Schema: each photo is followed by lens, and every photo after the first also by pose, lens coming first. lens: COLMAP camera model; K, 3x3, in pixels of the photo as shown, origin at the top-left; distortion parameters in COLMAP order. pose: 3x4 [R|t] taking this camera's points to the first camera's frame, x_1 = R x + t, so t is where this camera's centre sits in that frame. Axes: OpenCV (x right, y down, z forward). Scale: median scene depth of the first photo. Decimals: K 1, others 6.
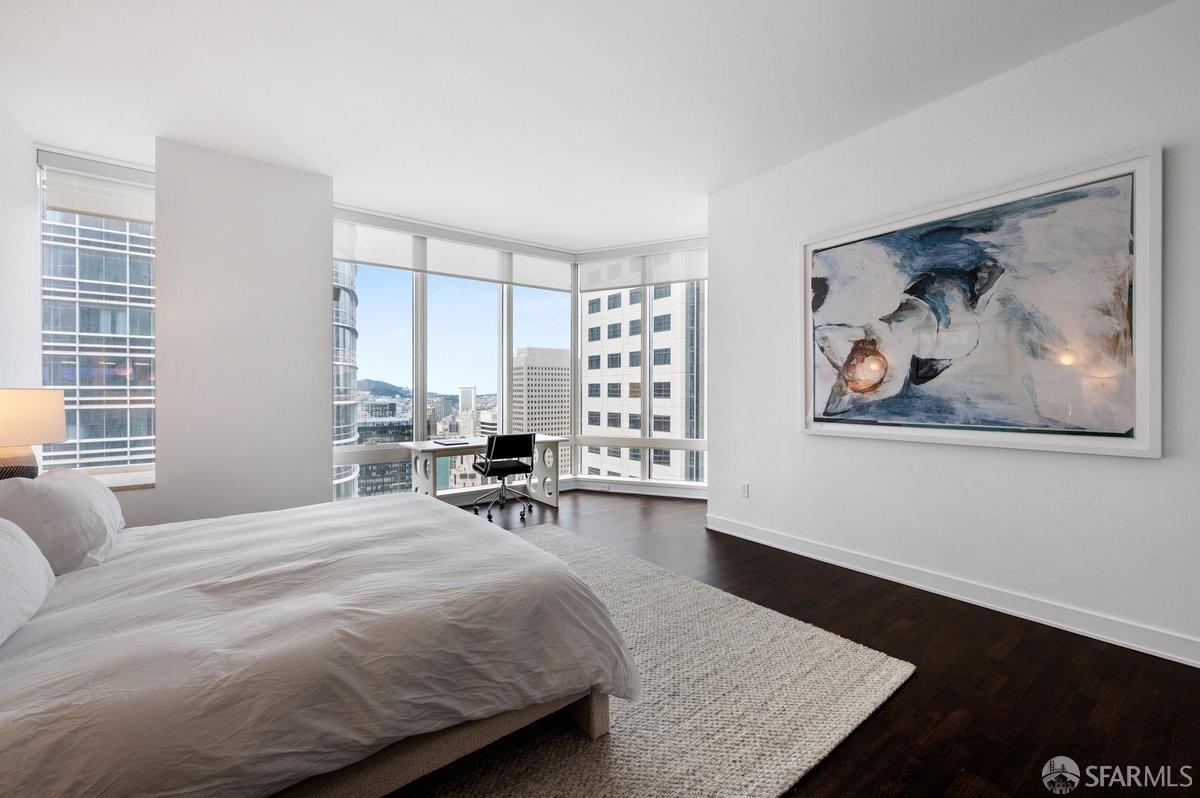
lens RADIAL K [[548.5, 0, 587.5], [0, 548.5, 395.7], [0, 0, 1]] dist [0.015376, 0.000447]
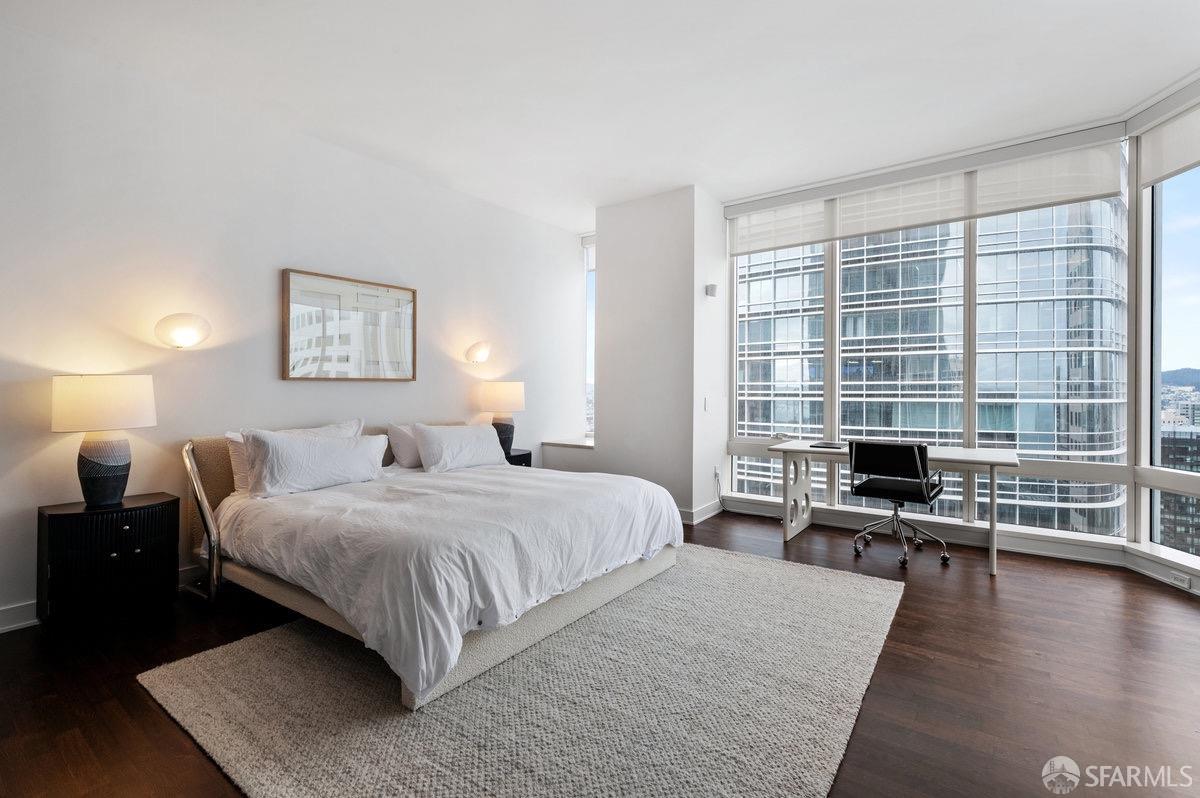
lens RADIAL K [[560.8, 0, 559.8], [0, 560.8, 392.1], [0, 0, 1]] dist [-0.001969, -0.004381]
pose [[0.180670, 0.010708, -0.983486, 0.166655], [-0.007668, 0.999926, 0.009478, -0.001893], [0.983514, 0.005829, 0.180738, 0.155490]]
